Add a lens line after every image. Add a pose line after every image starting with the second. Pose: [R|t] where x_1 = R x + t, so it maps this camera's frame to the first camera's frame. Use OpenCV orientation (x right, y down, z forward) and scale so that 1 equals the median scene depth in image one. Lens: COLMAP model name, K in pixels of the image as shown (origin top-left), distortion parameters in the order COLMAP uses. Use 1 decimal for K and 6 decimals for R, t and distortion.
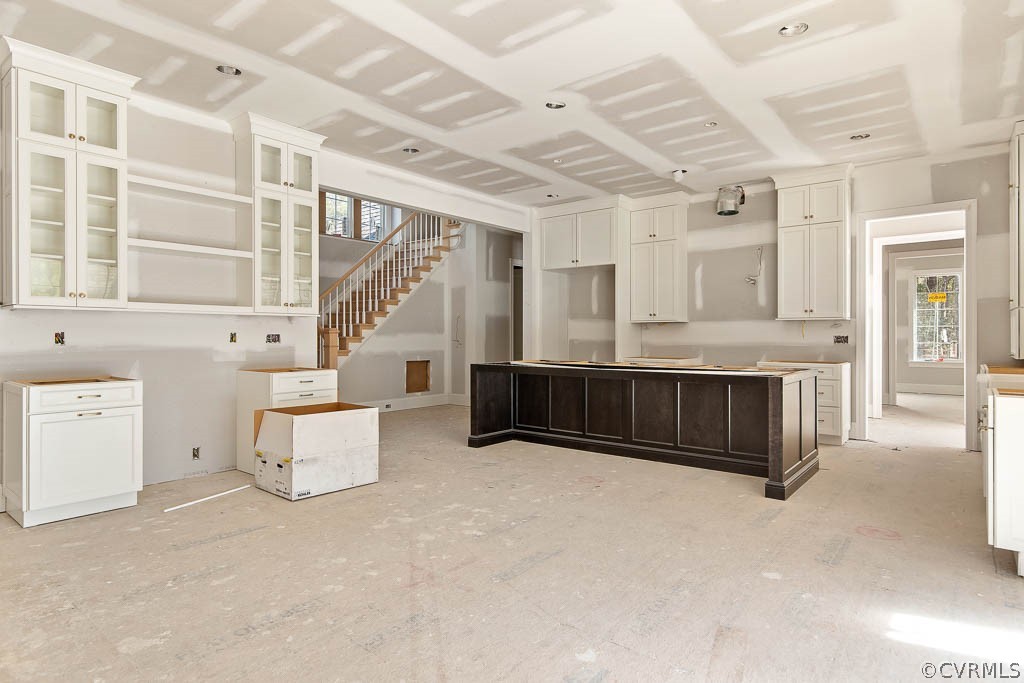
lens RADIAL K [[570.0, 0, 516.4], [0, 570.0, 340.1], [0, 0, 1]] dist [0.002139, 0.001582]
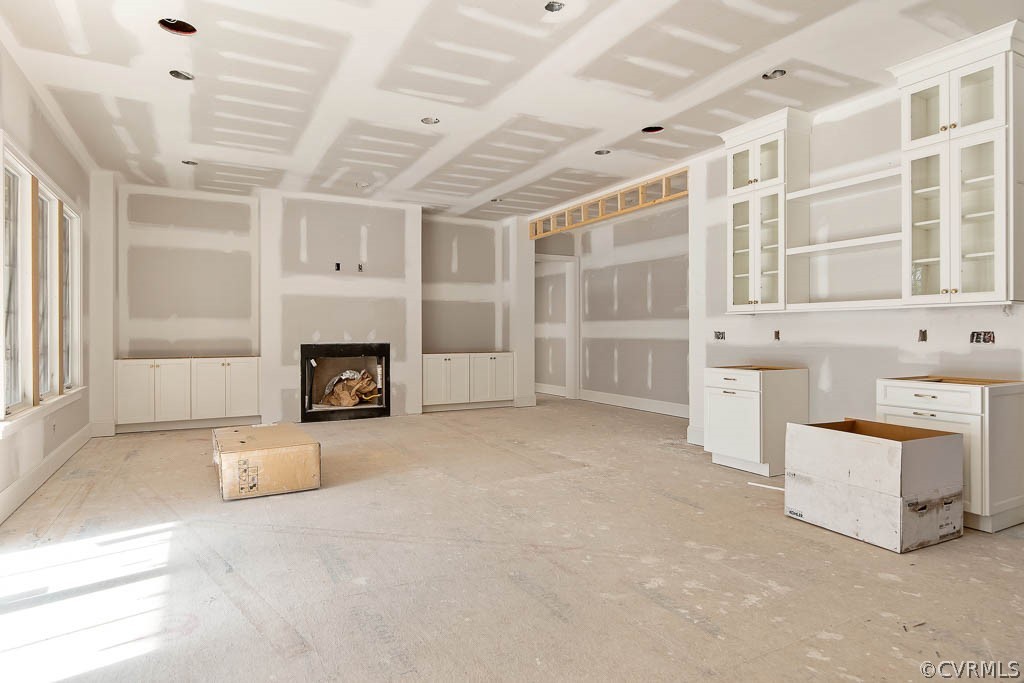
lens RADIAL K [[583.0, 0, 512.5], [0, 583.0, 337.3], [0, 0, 1]] dist [-0.000413, -0.000075]
pose [[-0.395748, 0.007998, -0.918324, 0.699318], [-0.005568, 0.999923, 0.011108, -0.010572], [0.918342, 0.009510, -0.395673, 1.067740]]
